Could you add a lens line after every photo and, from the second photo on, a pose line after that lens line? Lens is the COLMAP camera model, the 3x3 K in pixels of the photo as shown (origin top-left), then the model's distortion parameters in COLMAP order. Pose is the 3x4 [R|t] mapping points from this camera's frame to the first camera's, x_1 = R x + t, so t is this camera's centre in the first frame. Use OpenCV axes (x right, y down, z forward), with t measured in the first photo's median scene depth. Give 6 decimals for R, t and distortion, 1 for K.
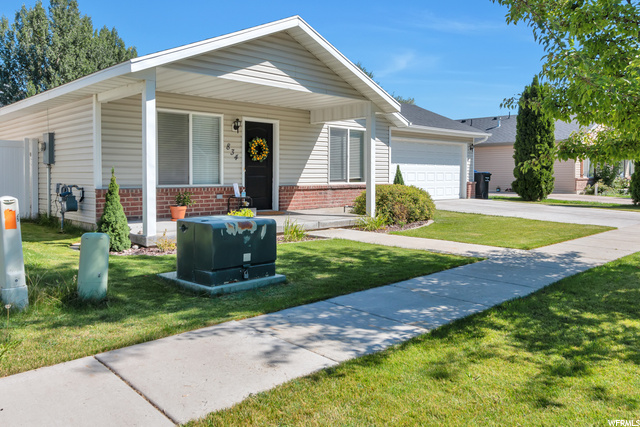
lens RADIAL K [[514.1, 0, 318.5], [0, 514.1, 210.3], [0, 0, 1]] dist [-0.008456, -0.000797]
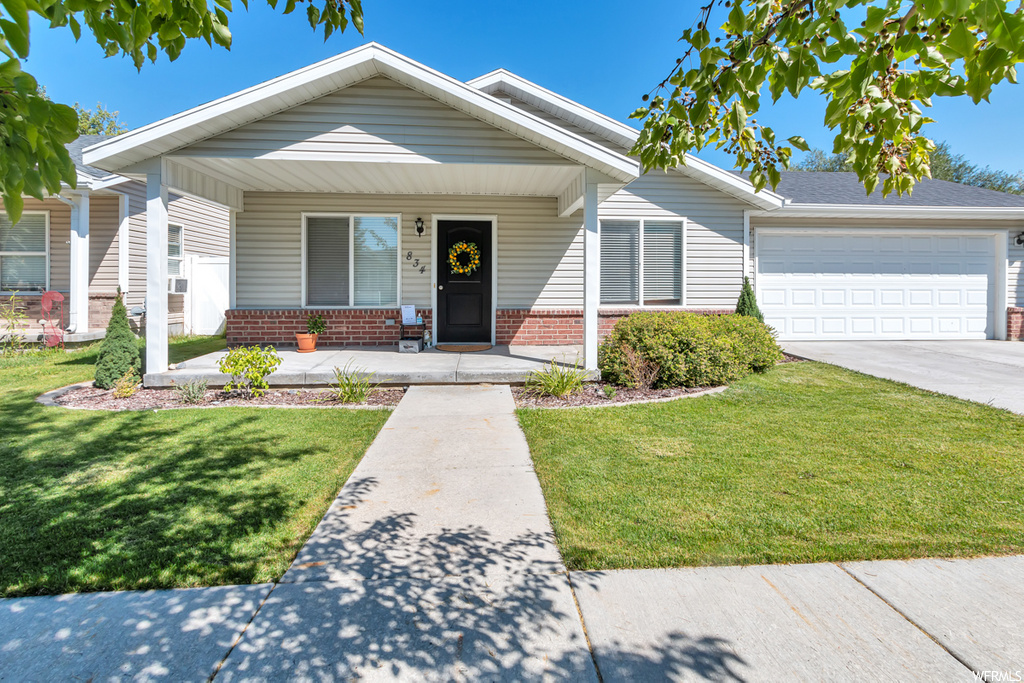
lens RADIAL K [[483.5, 0, 517.3], [0, 483.5, 300.3], [0, 0, 1]] dist [-0.001215, -0.002748]
pose [[0.758406, 0.014703, -0.651616, 0.378500], [-0.045690, 0.998485, -0.030648, -0.042045], [0.650179, 0.053016, 0.757929, 0.533922]]
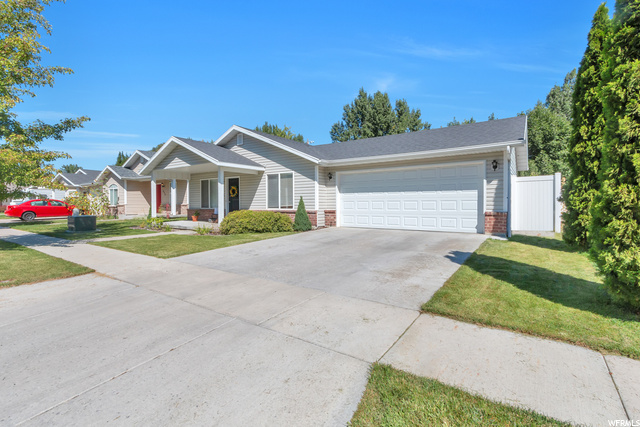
lens RADIAL K [[302.2, 0, 319.7], [0, 302.2, 208.9], [0, 0, 1]] dist [-0.001215, -0.002748]
pose [[0.176321, 0.022037, -0.984086, 1.112800], [-0.058215, 0.998233, 0.011923, -0.082578], [0.982610, 0.055186, 0.177292, 1.114229]]
